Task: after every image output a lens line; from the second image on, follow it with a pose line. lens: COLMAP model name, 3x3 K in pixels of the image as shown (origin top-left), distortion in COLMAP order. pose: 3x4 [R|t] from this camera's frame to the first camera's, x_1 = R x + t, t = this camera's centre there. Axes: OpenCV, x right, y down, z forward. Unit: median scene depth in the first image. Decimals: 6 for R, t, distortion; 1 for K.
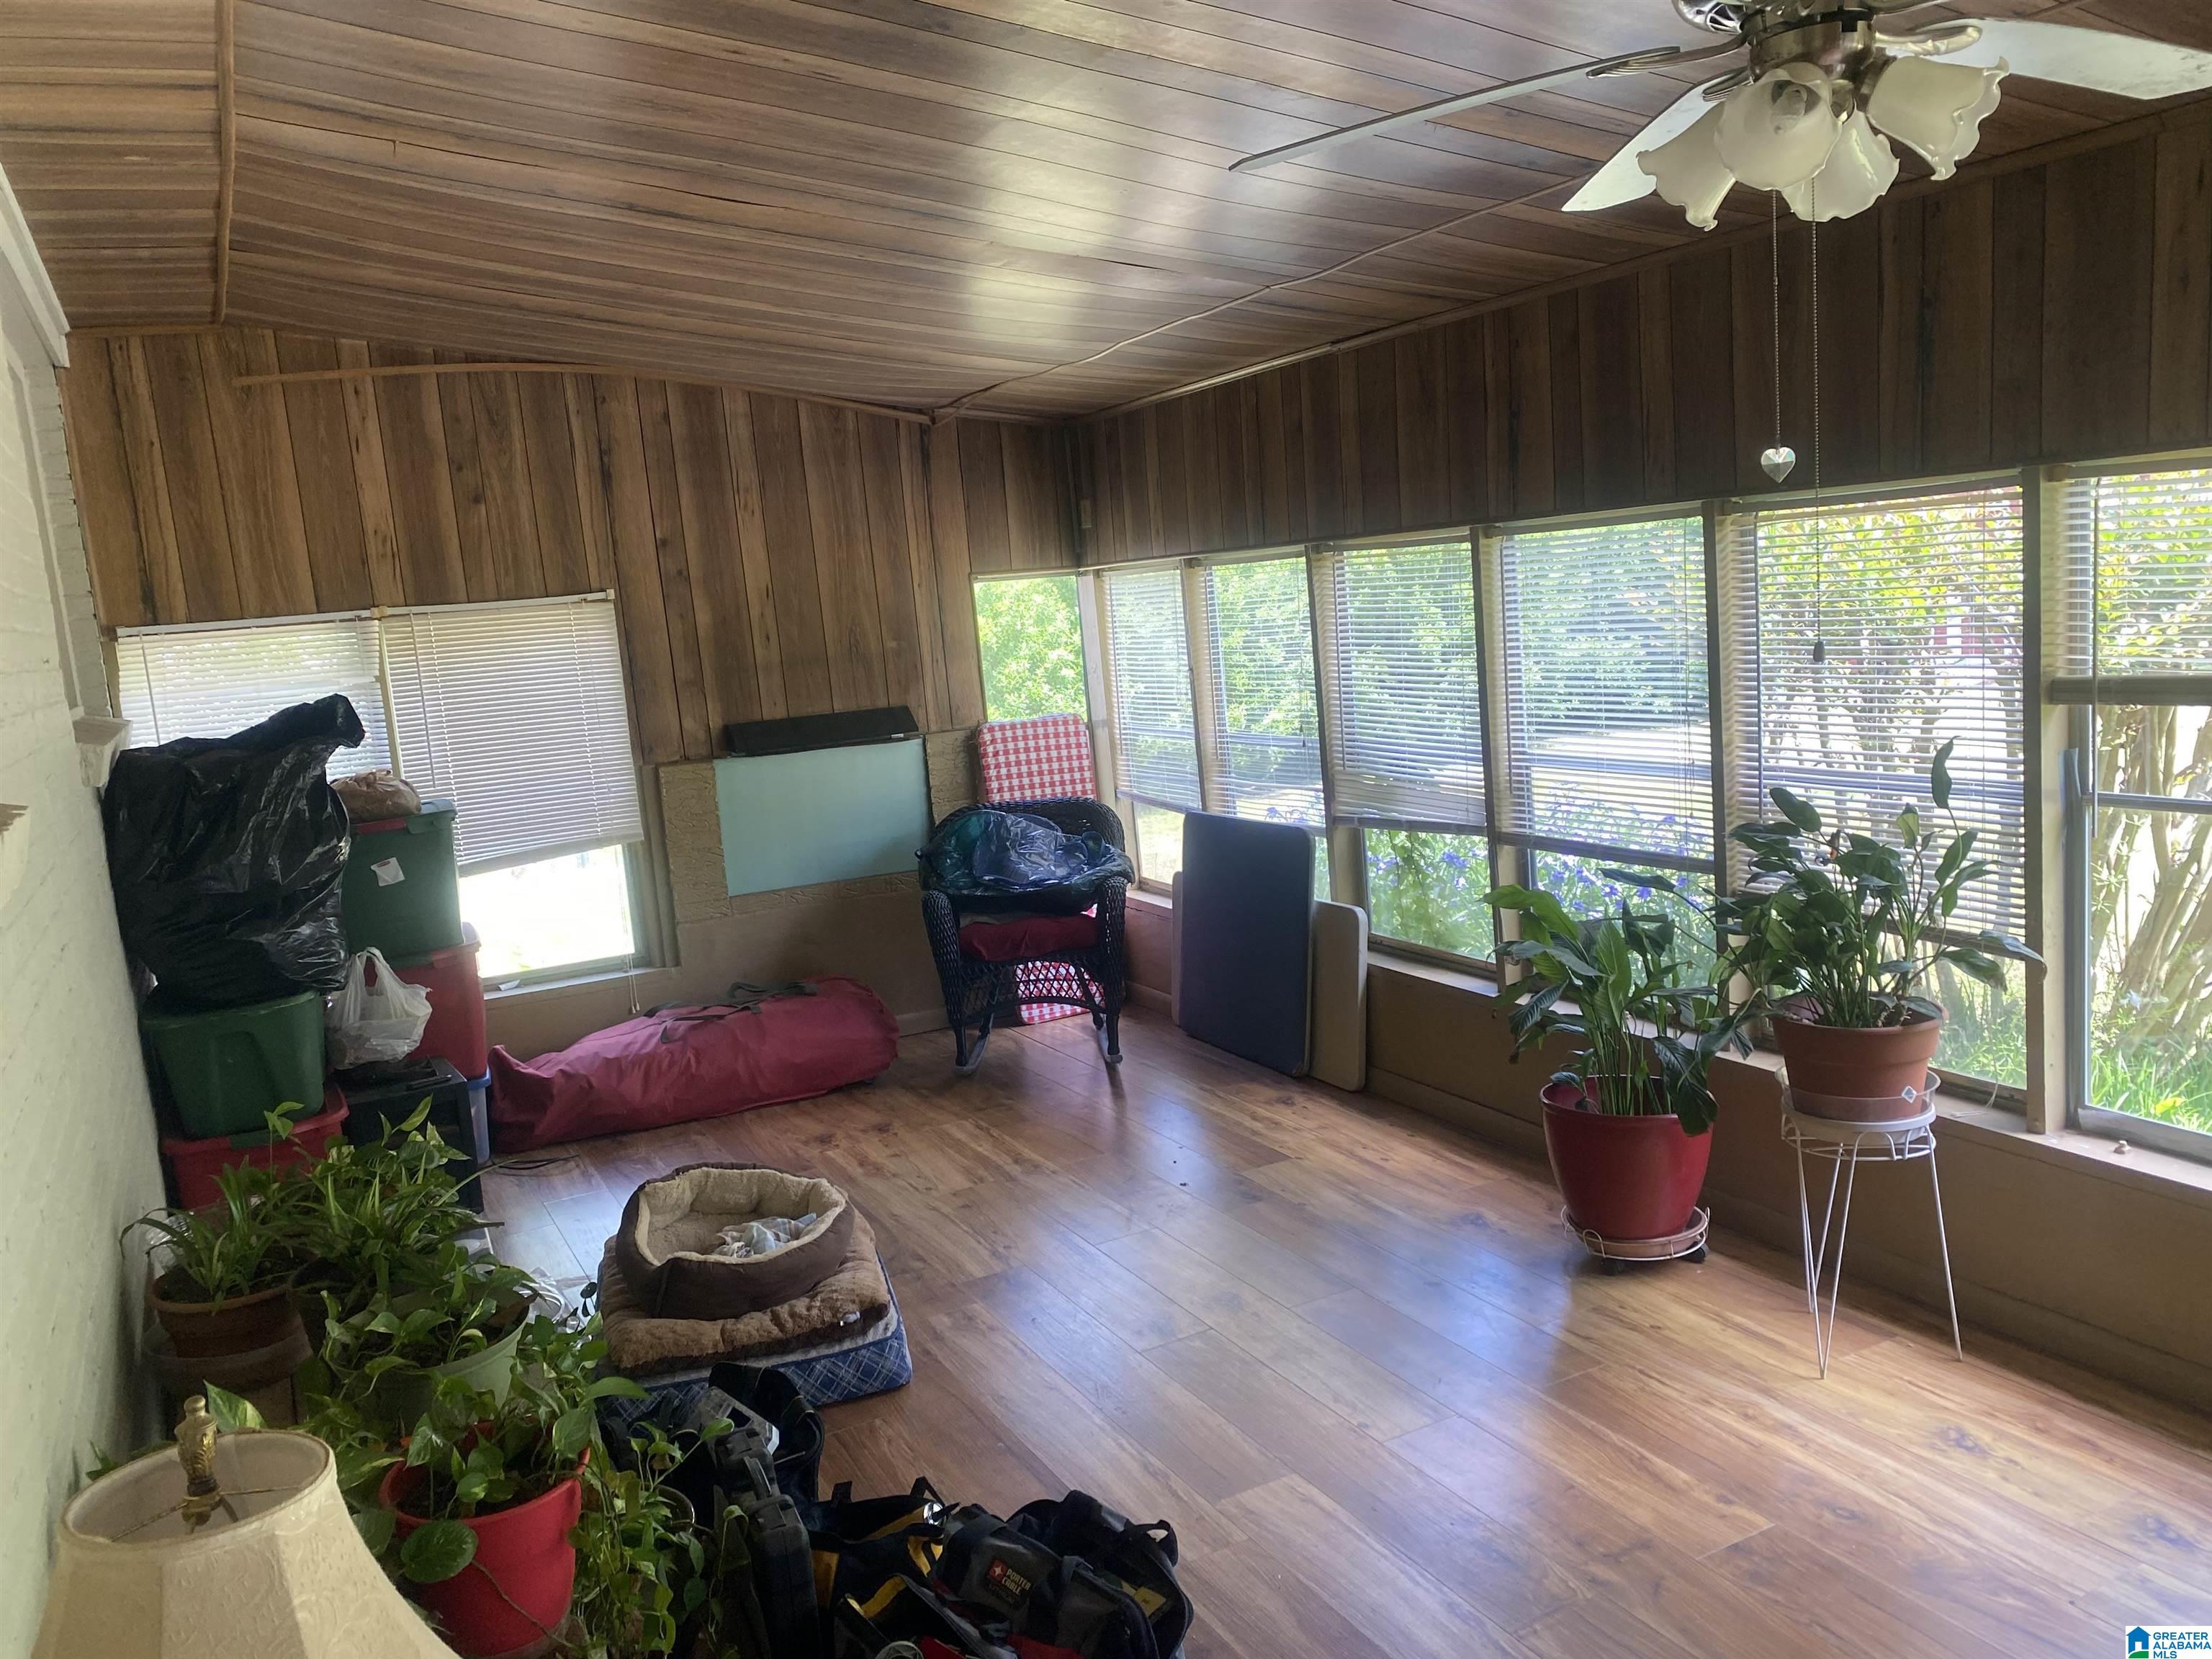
lens RADIAL K [[1660.8, 0, 1105.3], [0, 1660.8, 827.0], [0, 0, 1]] dist [0.006048, -0.033403]
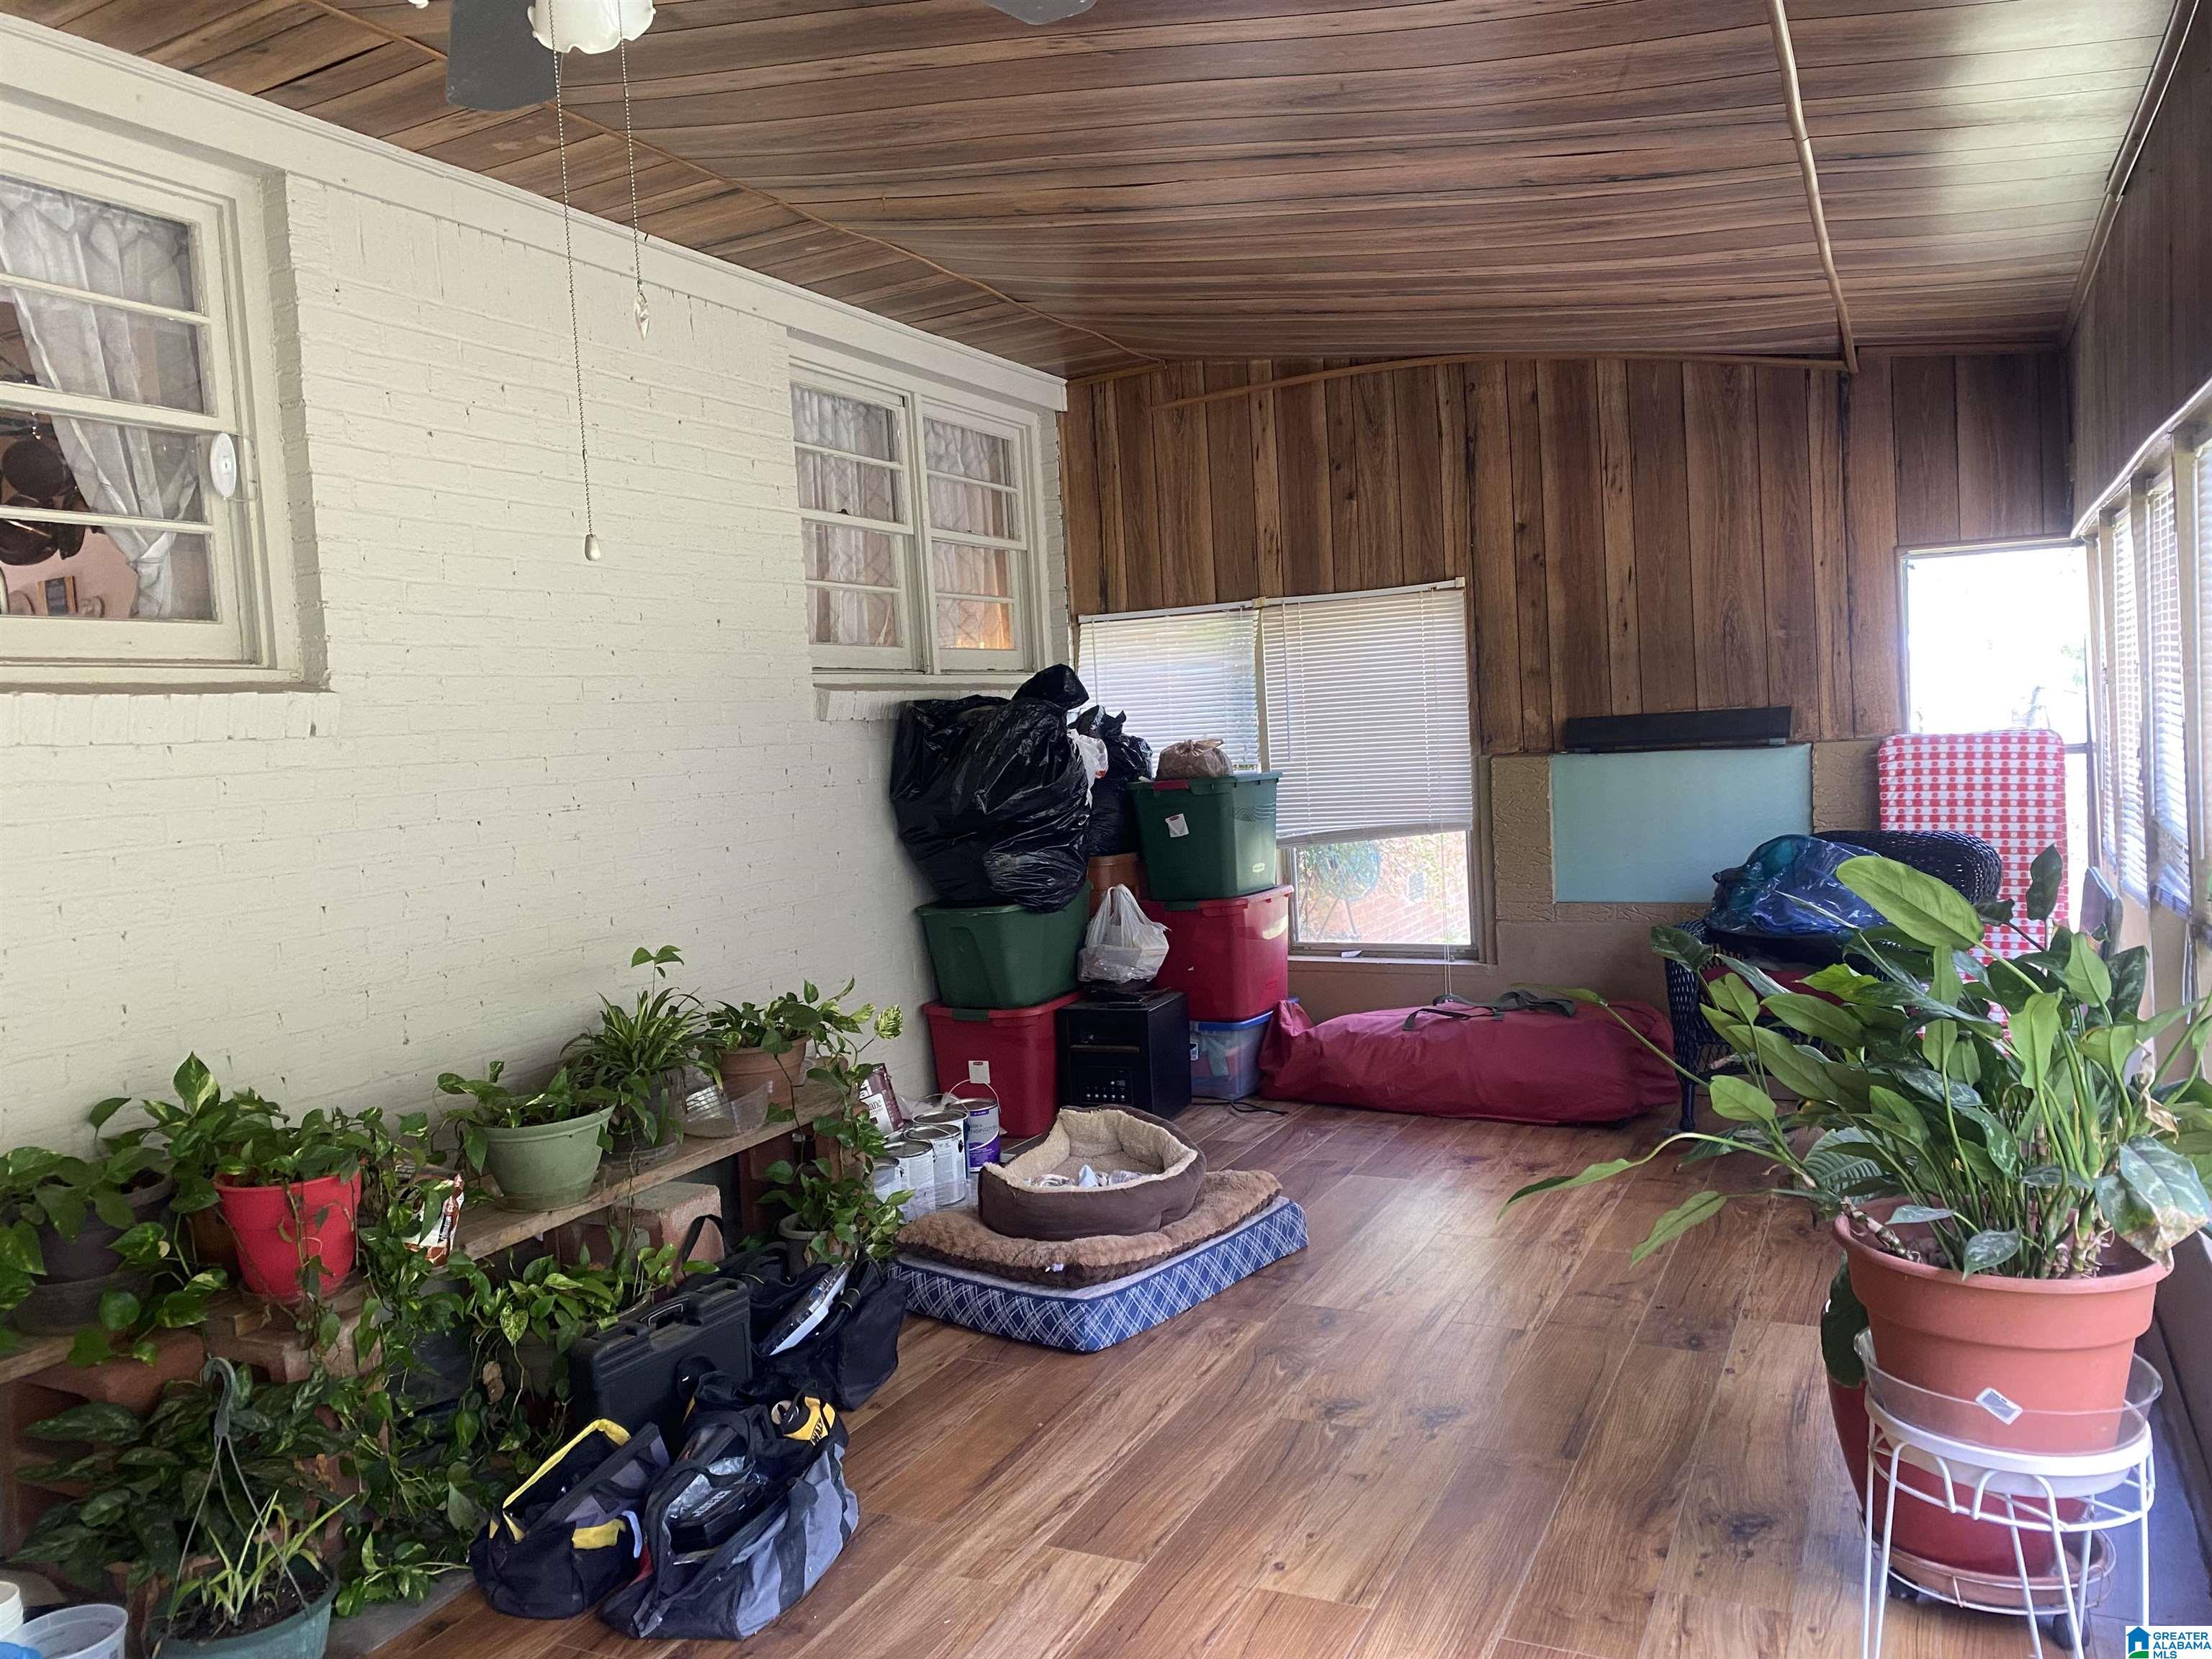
lens RADIAL K [[1660.8, 0, 1101.5], [0, 1660.8, 837.1], [0, 0, 1]] dist [0.006048, -0.033403]
pose [[0.578666, 0.097634, -0.809699, 0.395147], [-0.105233, 0.993448, 0.044584, -0.009027], [0.808747, 0.059408, 0.585149, 0.245172]]
